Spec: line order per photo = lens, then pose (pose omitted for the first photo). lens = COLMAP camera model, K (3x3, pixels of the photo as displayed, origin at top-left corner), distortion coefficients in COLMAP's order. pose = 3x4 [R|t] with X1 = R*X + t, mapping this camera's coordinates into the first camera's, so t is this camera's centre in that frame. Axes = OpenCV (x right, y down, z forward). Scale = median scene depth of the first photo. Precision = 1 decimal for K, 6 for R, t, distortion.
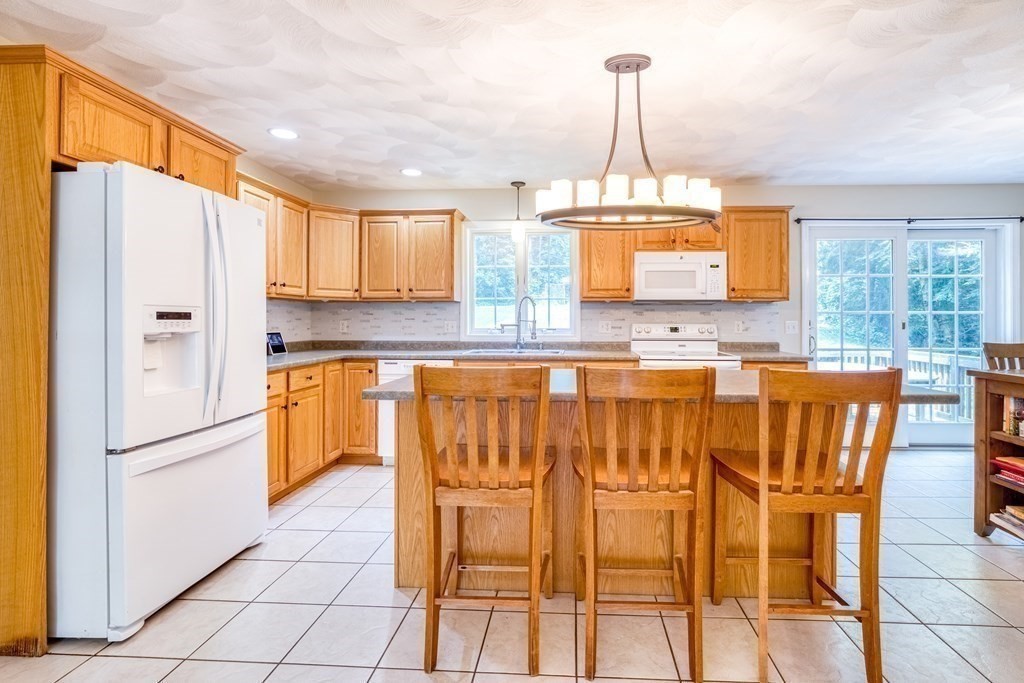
lens RADIAL K [[468.7, 0, 552.2], [0, 468.7, 323.0], [0, 0, 1]] dist [-0.013284, 0.001613]
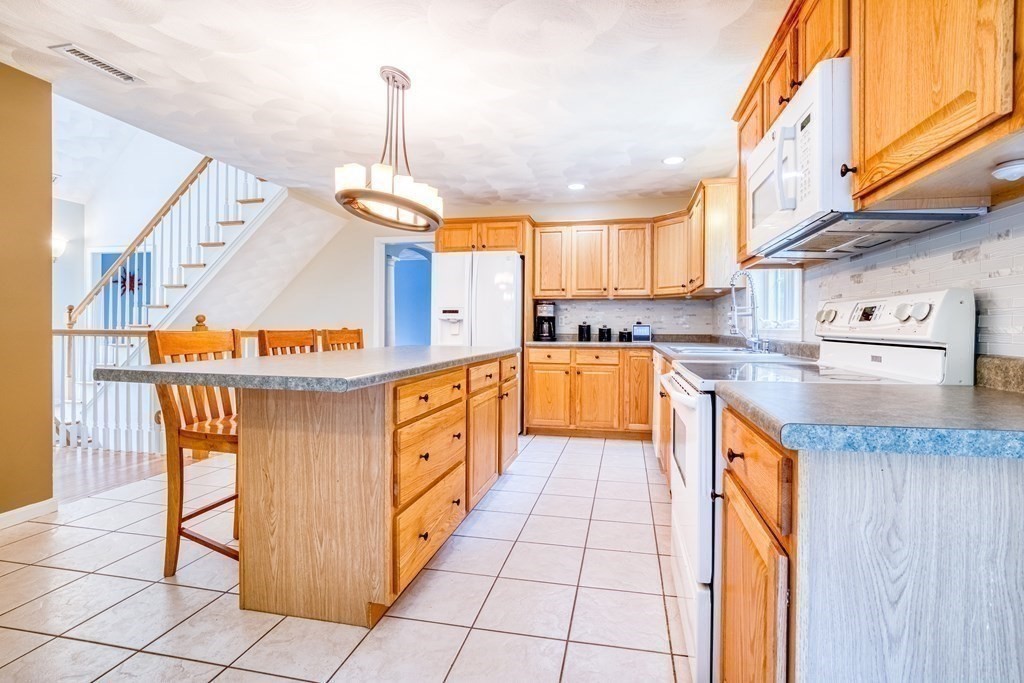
lens RADIAL K [[468.7, 0, 545.2], [0, 468.7, 336.0], [0, 0, 1]] dist [-0.013284, 0.001613]
pose [[-0.130968, 0.014873, -0.991275, 0.676102], [-0.010421, 0.999812, 0.016378, 0.029442], [0.991332, 0.012475, -0.130788, 0.828656]]
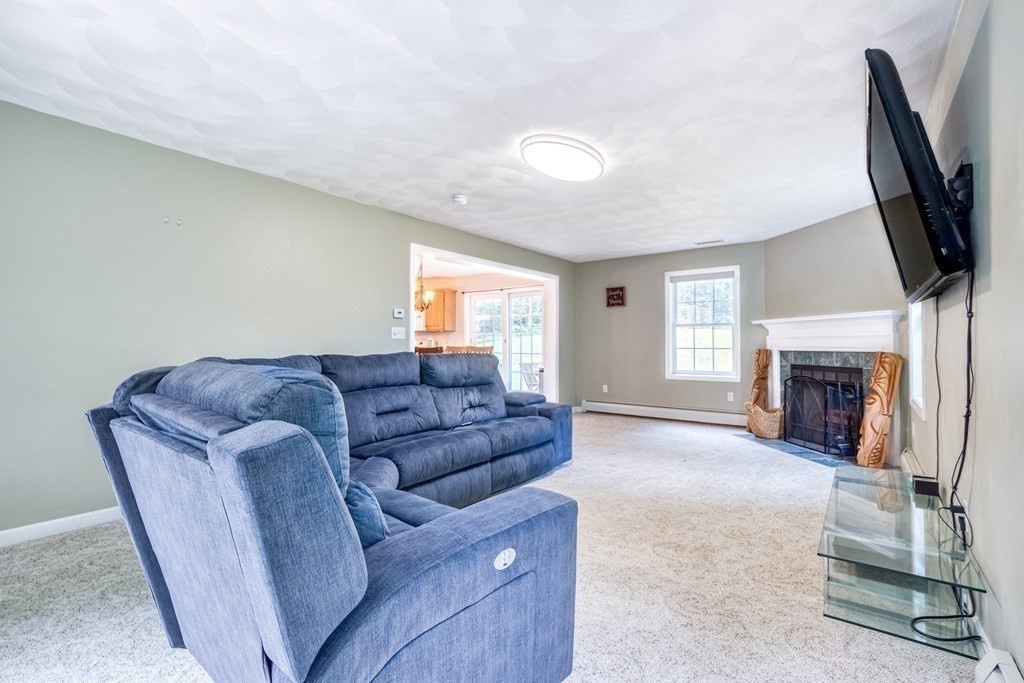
lens RADIAL K [[468.7, 0, 508.2], [0, 468.7, 341.6], [0, 0, 1]] dist [-0.013284, 0.001613]
pose [[0.814529, -0.002917, -0.580115, 2.058984], [-0.001584, 0.999972, -0.007252, 0.024668], [0.580120, 0.006826, 0.814502, -0.690633]]
